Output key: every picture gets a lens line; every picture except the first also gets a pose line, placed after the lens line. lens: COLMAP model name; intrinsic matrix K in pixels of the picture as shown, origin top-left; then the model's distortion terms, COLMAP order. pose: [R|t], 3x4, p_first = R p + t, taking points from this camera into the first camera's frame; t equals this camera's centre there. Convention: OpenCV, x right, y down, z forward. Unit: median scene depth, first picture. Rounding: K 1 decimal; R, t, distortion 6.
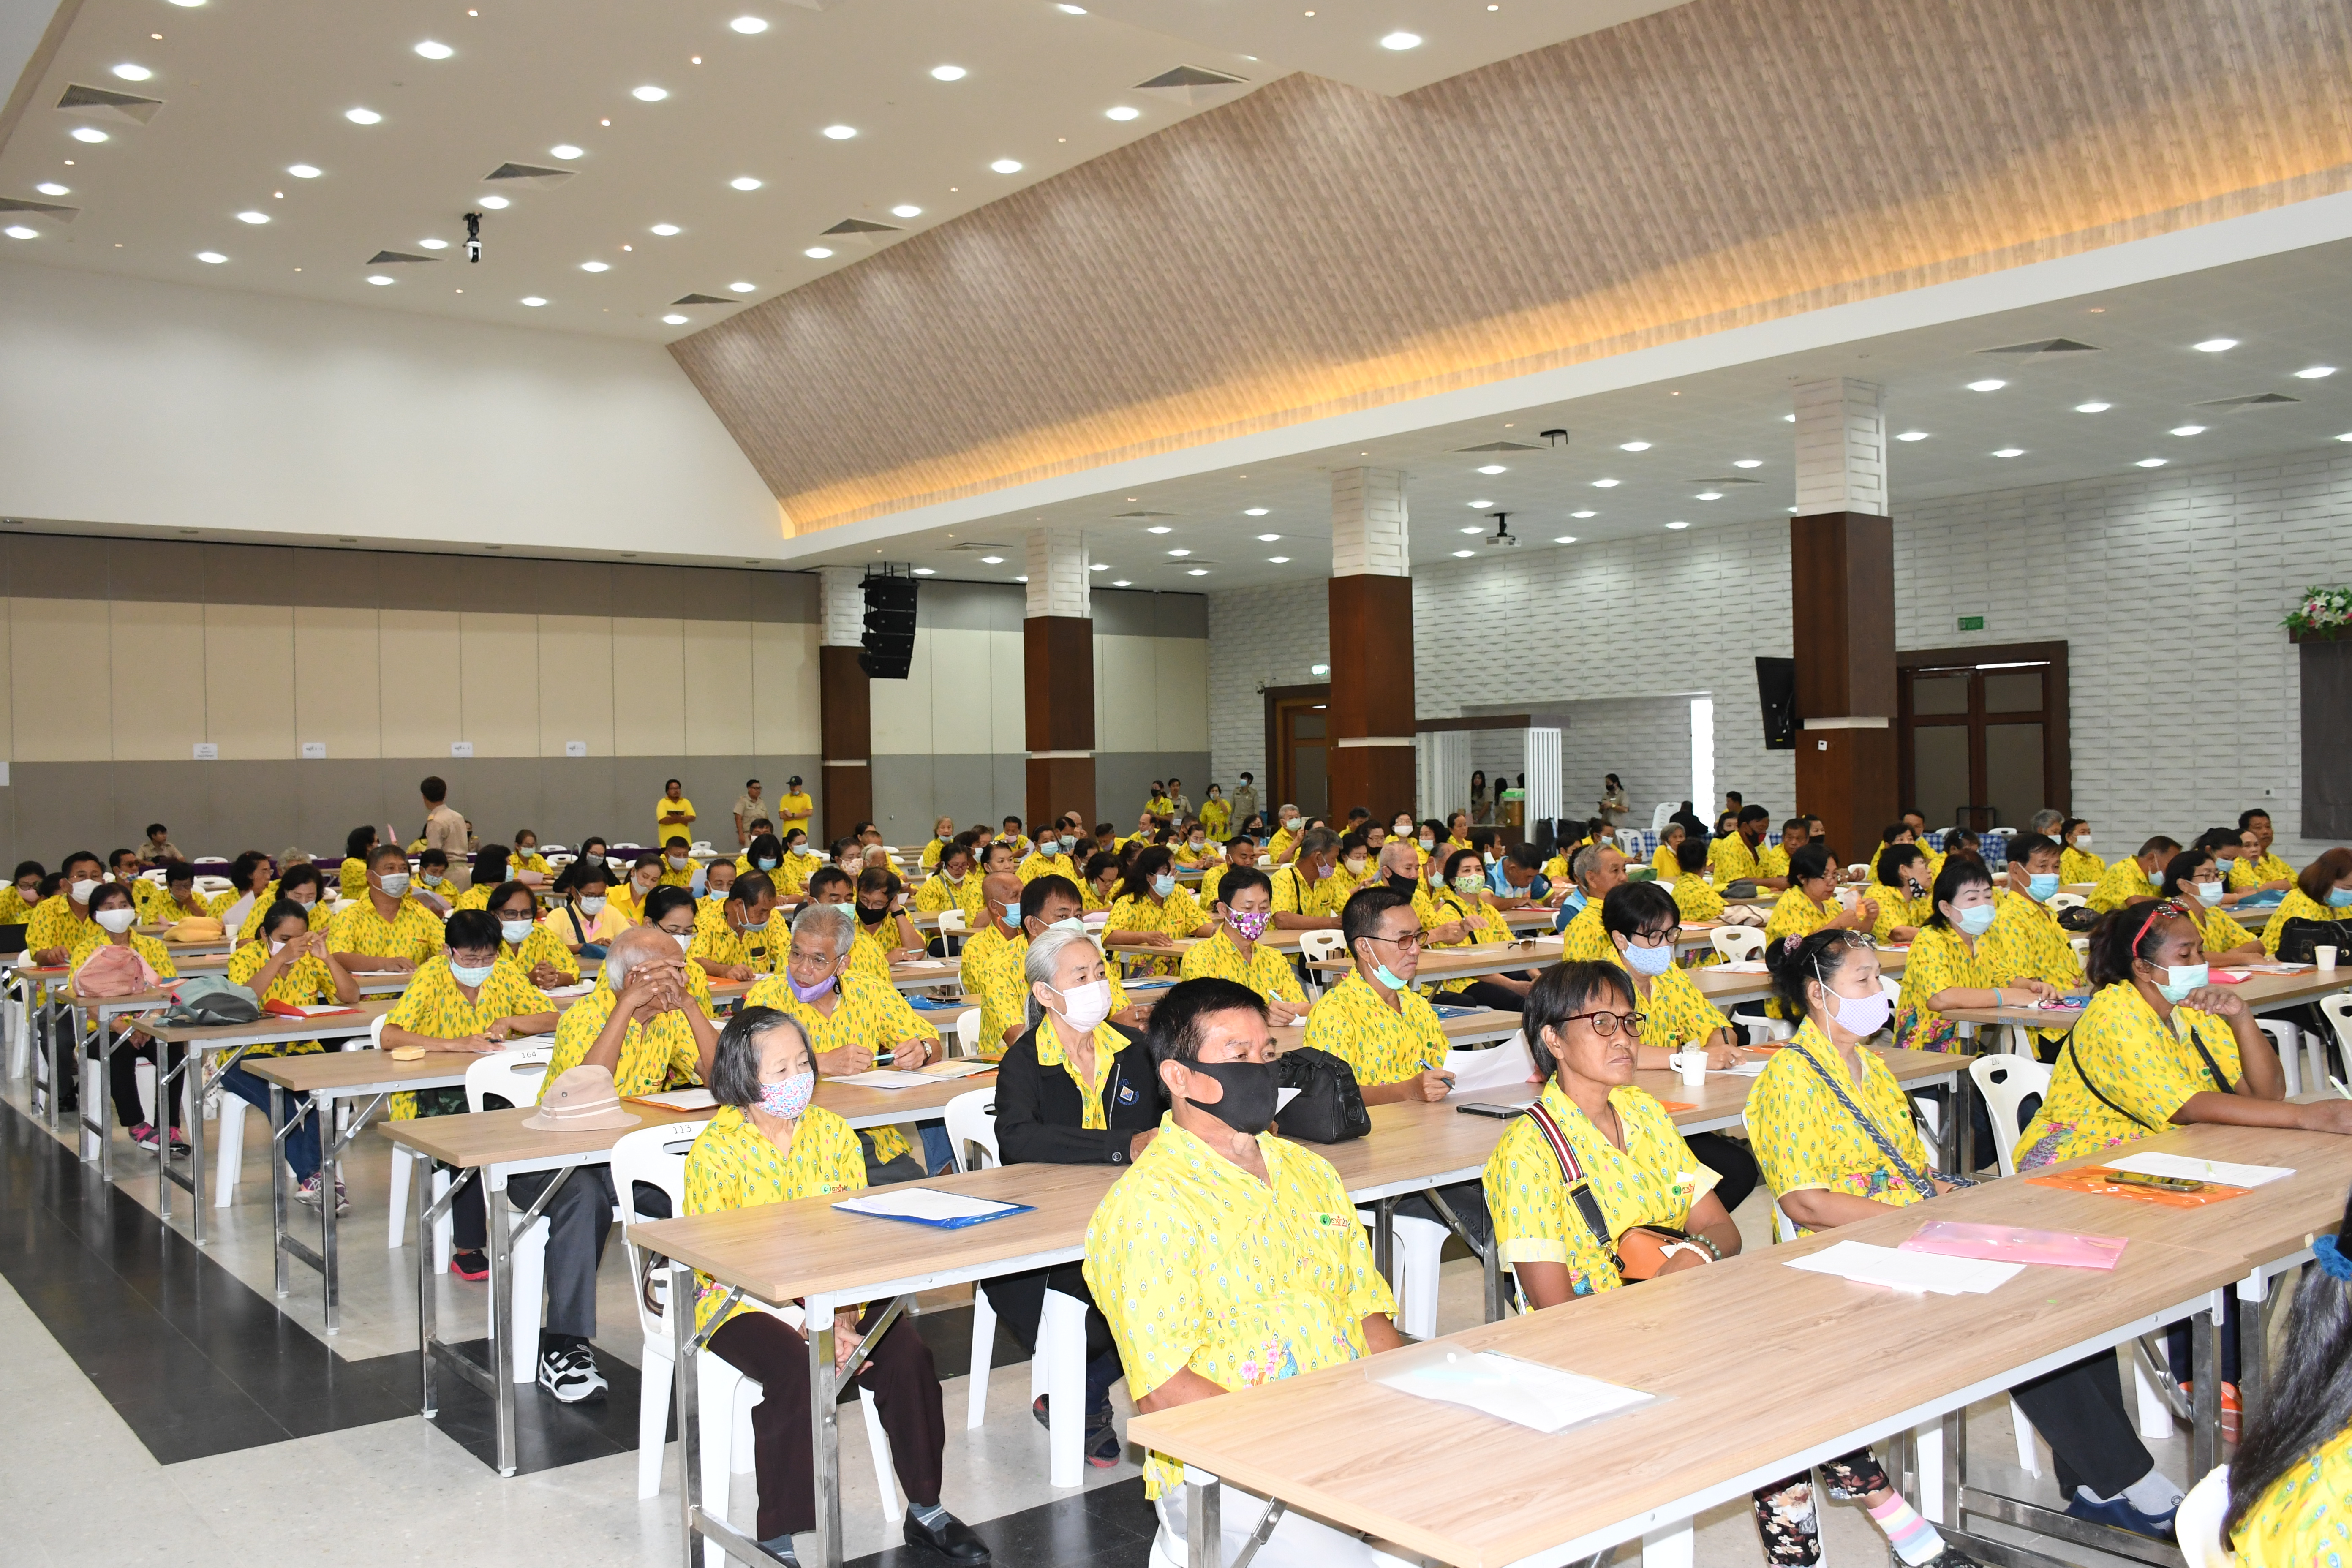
lens RADIAL K [[1999.3, 0, 1176.0], [0, 1999.3, 784.0], [0, 0, 1]] dist [-0.135548, 0.276268]
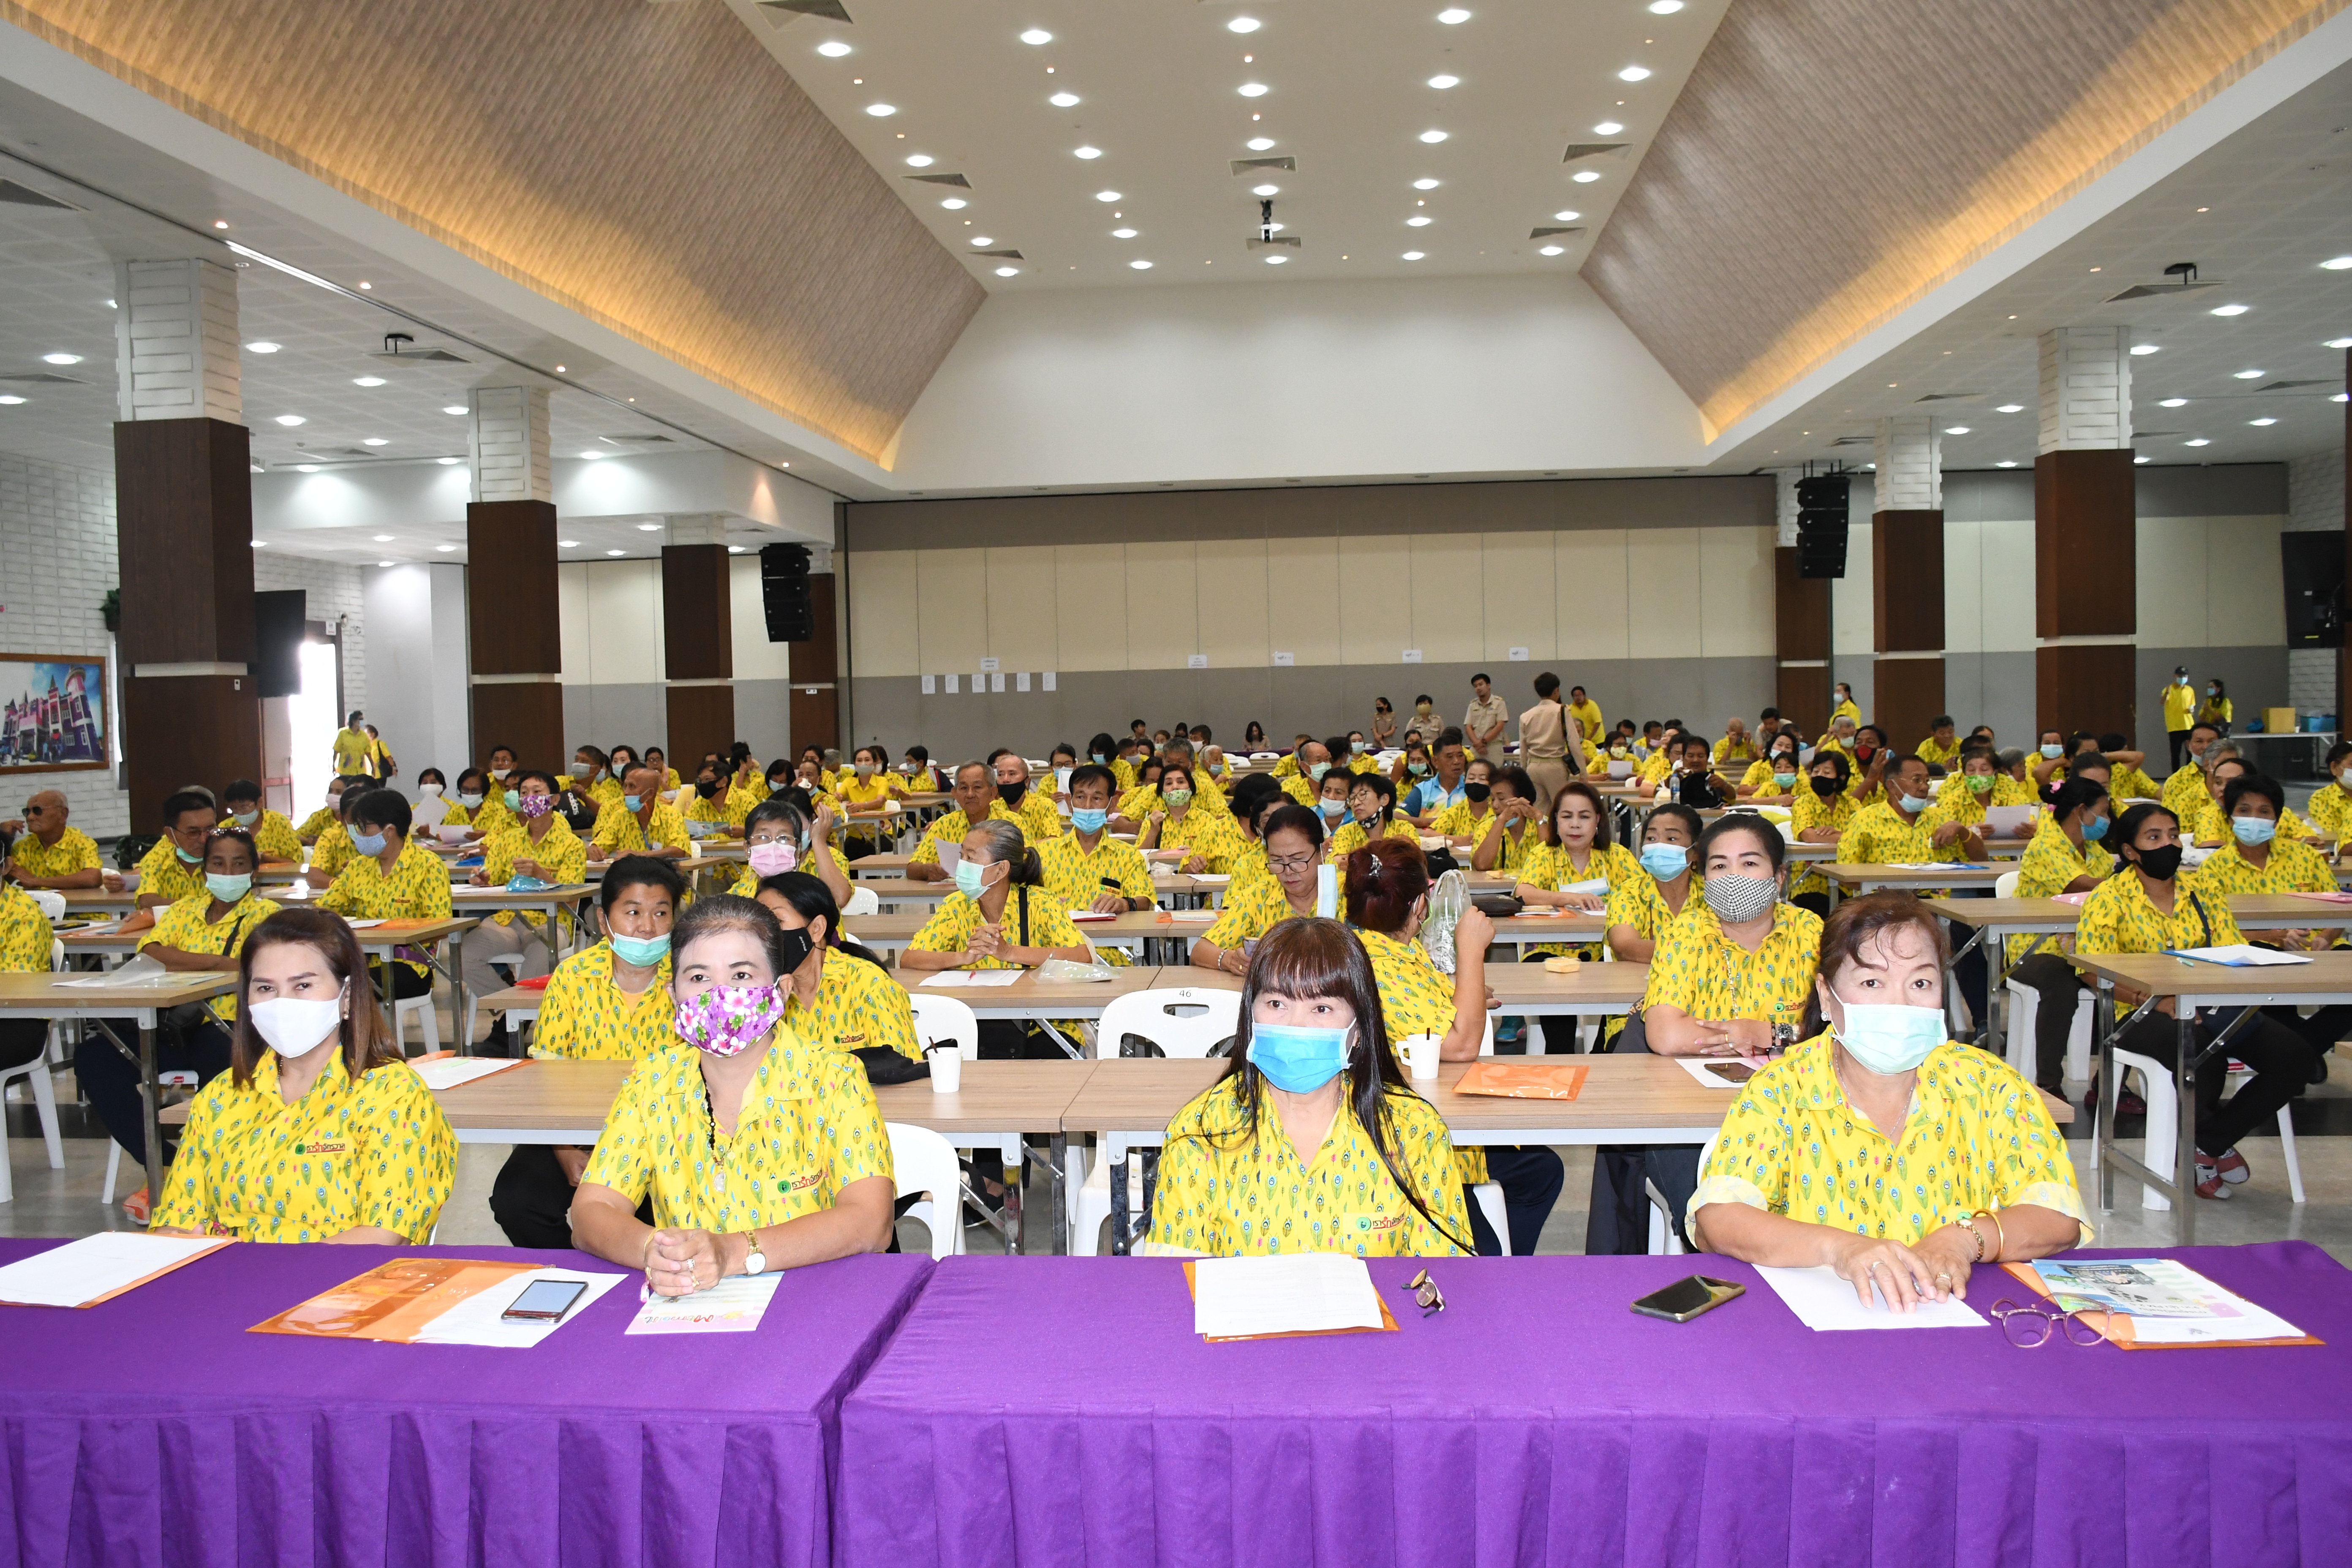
lens RADIAL K [[1999.3, 0, 1176.0], [0, 1999.3, 784.0], [0, 0, 1]] dist [-0.135548, 0.276268]
pose [[0.725772, 0.031553, -0.687212, 0.337919], [0.005483, 0.998651, 0.051643, -0.003941], [0.687914, -0.041249, 0.724619, 0.075384]]
